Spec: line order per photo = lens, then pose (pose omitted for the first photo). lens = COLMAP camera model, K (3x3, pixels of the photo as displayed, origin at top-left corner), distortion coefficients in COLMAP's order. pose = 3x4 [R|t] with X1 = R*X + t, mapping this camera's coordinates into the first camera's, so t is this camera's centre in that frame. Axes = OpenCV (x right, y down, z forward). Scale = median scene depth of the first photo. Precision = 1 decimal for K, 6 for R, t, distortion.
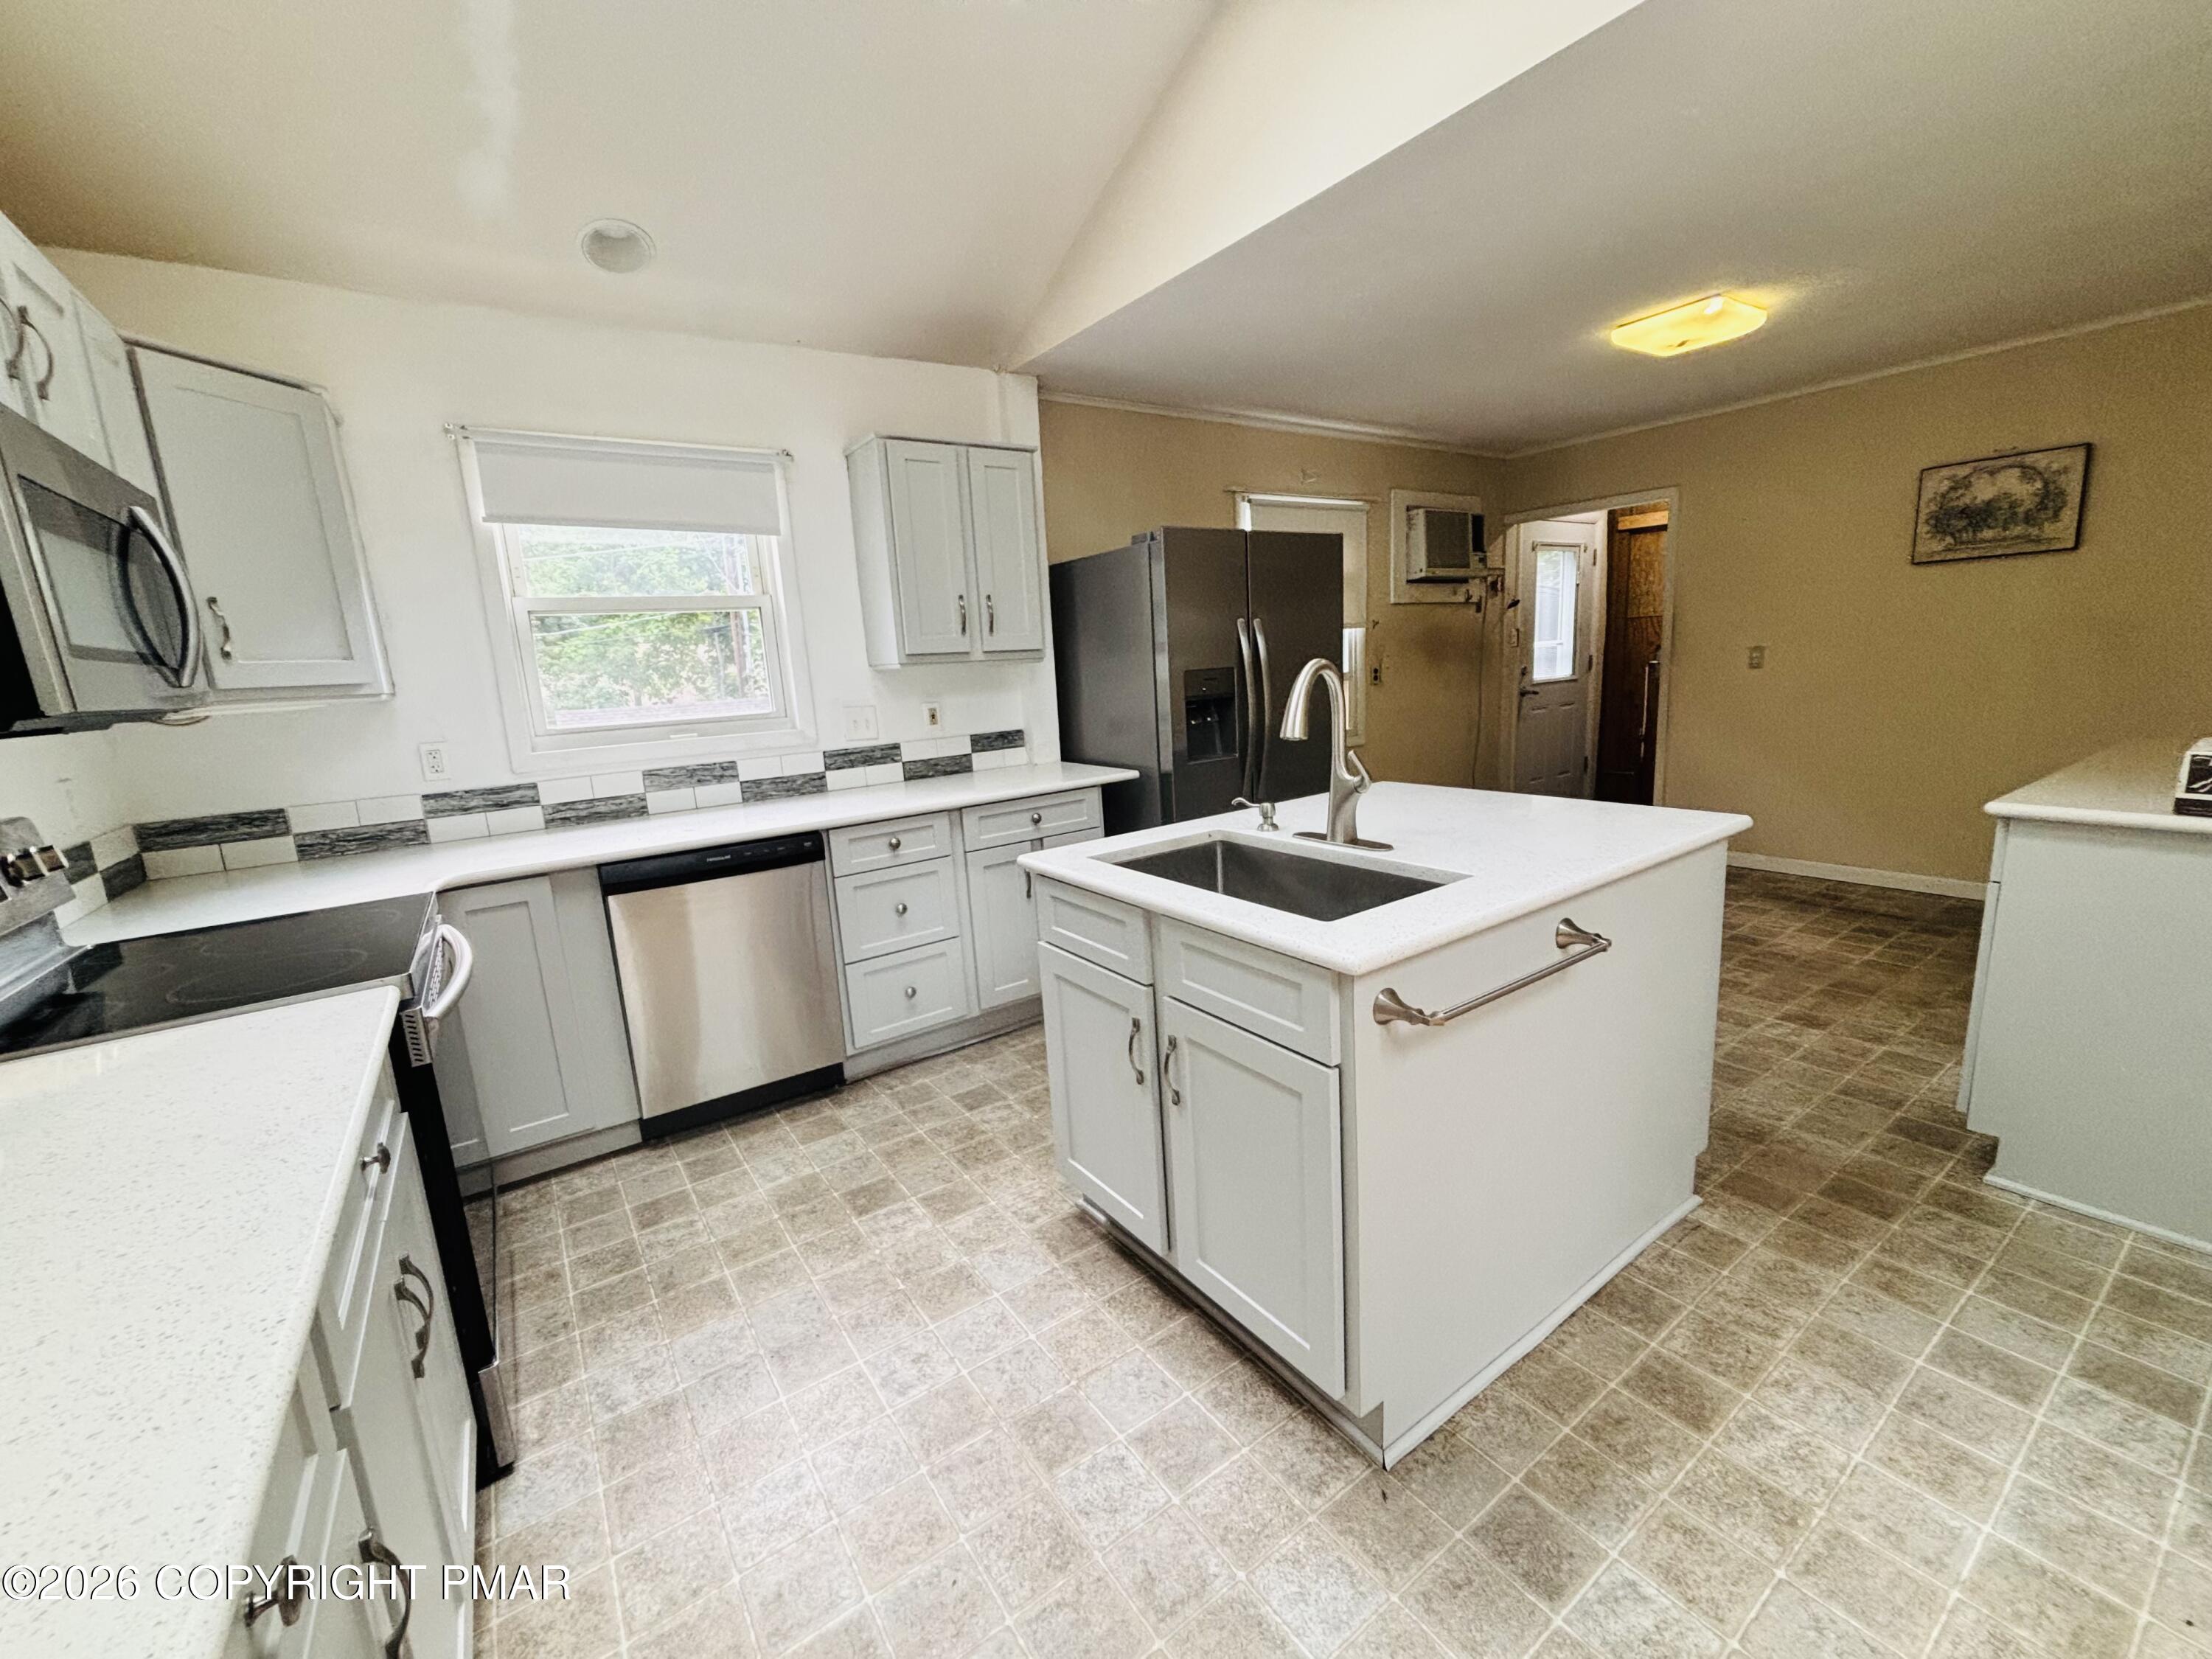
lens RADIAL K [[899.8, 0, 1106.0], [0, 899.8, 829.5], [0, 0, 1]] dist [-0.002329, -0.000097]
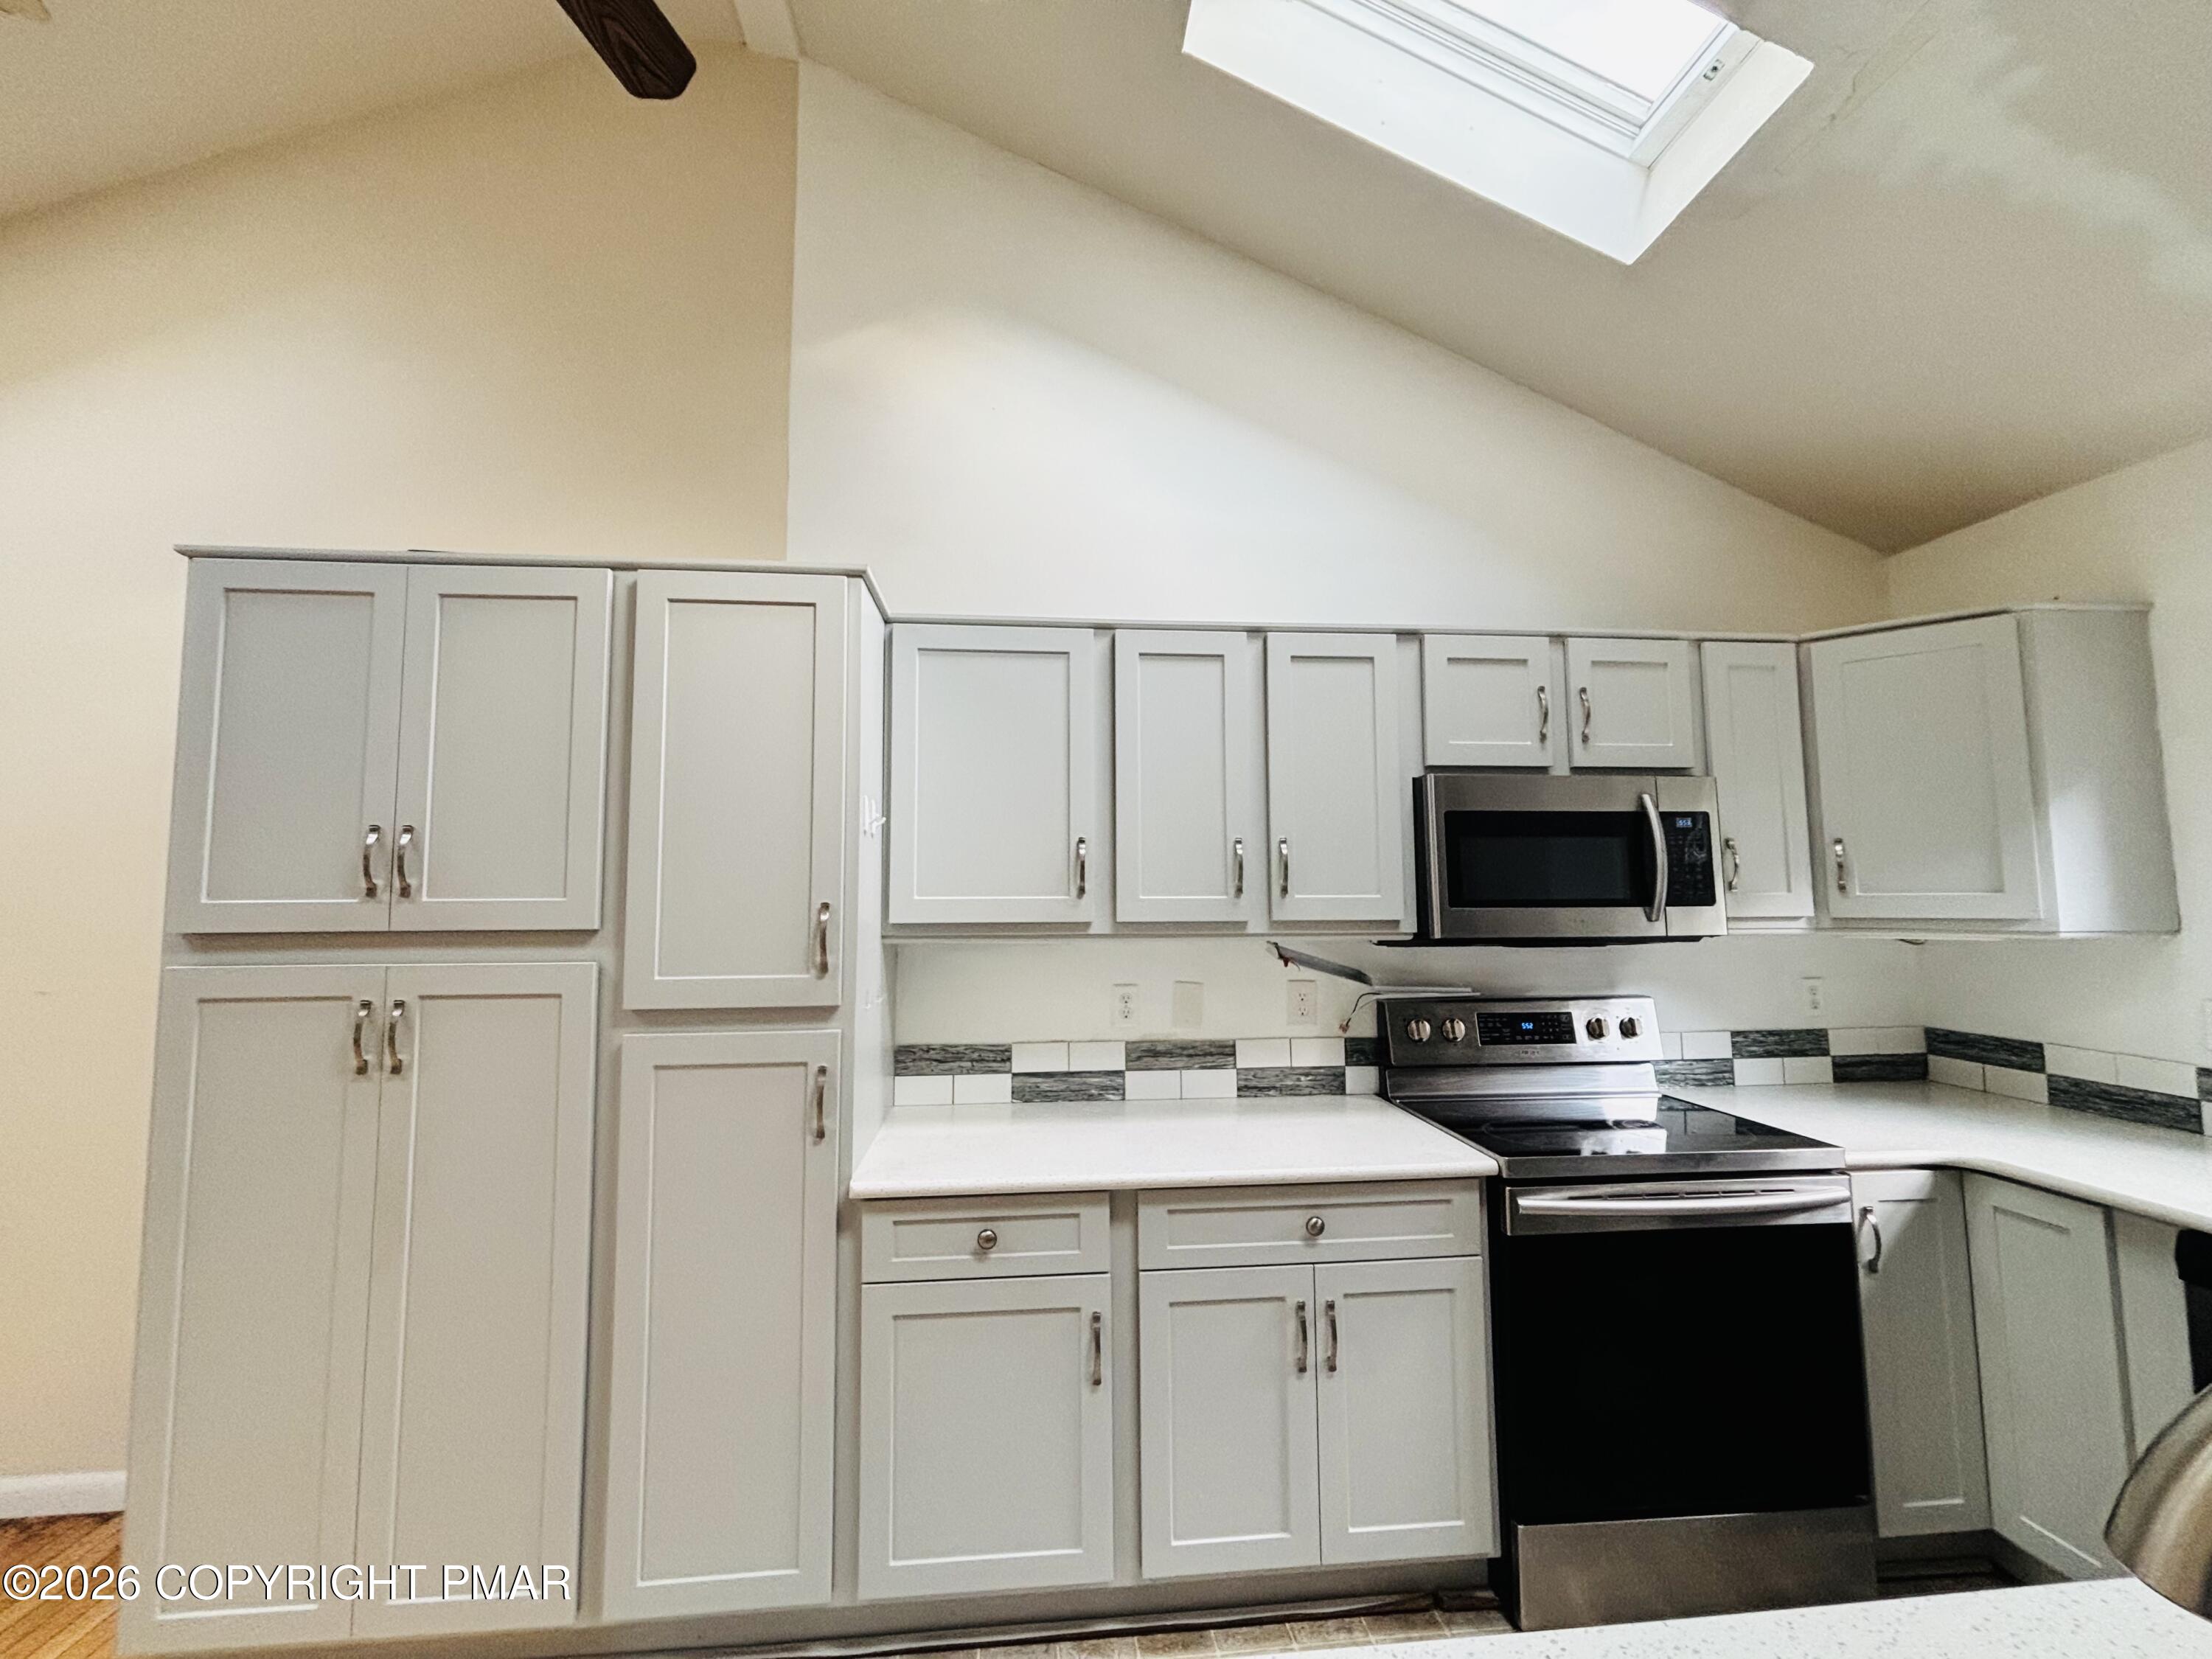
lens RADIAL K [[887.0, 0, 1106.0], [0, 887.0, 829.5], [0, 0, 1]] dist [-0.003059, -0.000421]
pose [[-0.487675, -0.005781, -0.873006, 0.314263], [-0.131033, 0.989135, 0.066648, -0.160727], [0.863136, 0.146895, -0.483134, 0.530597]]
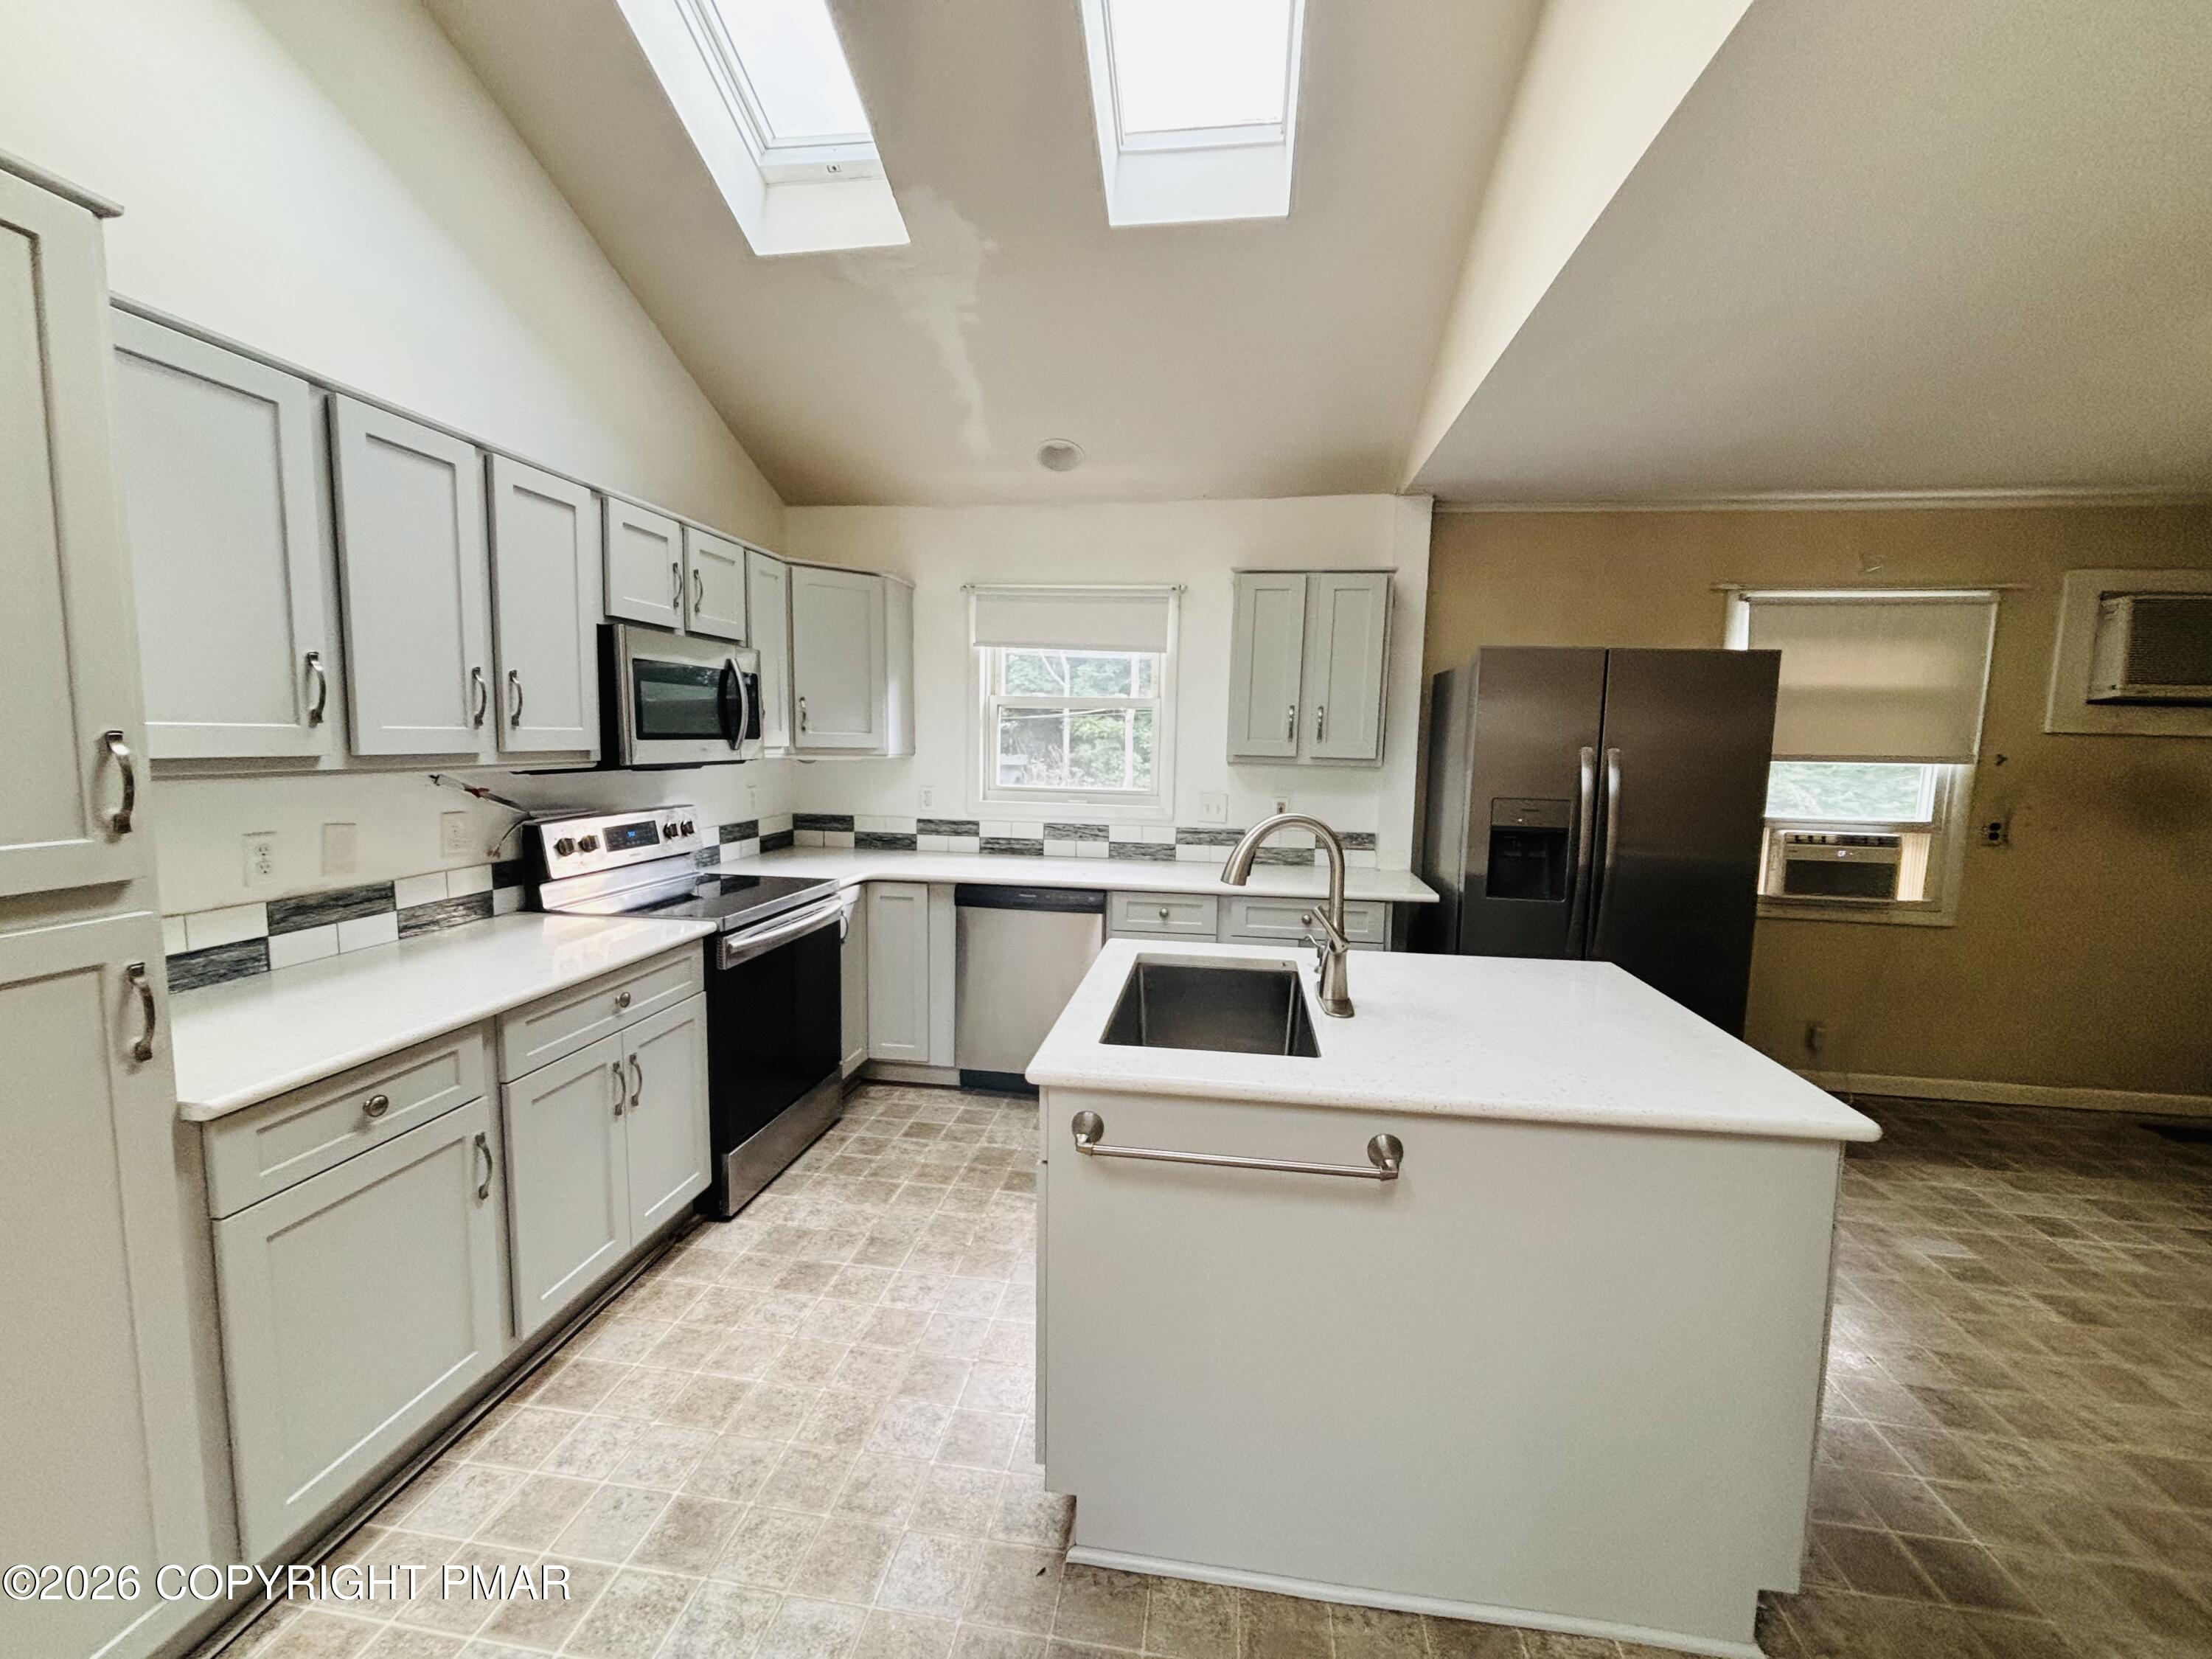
lens RADIAL K [[899.8, 0, 1106.0], [0, 899.8, 829.5], [0, 0, 1]] dist [-0.002329, -0.000097]
pose [[0.730361, 0.145087, -0.667474, 0.500780], [-0.190725, 0.981632, 0.004680, -0.087860], [0.655893, 0.123886, 0.744618, 0.062532]]
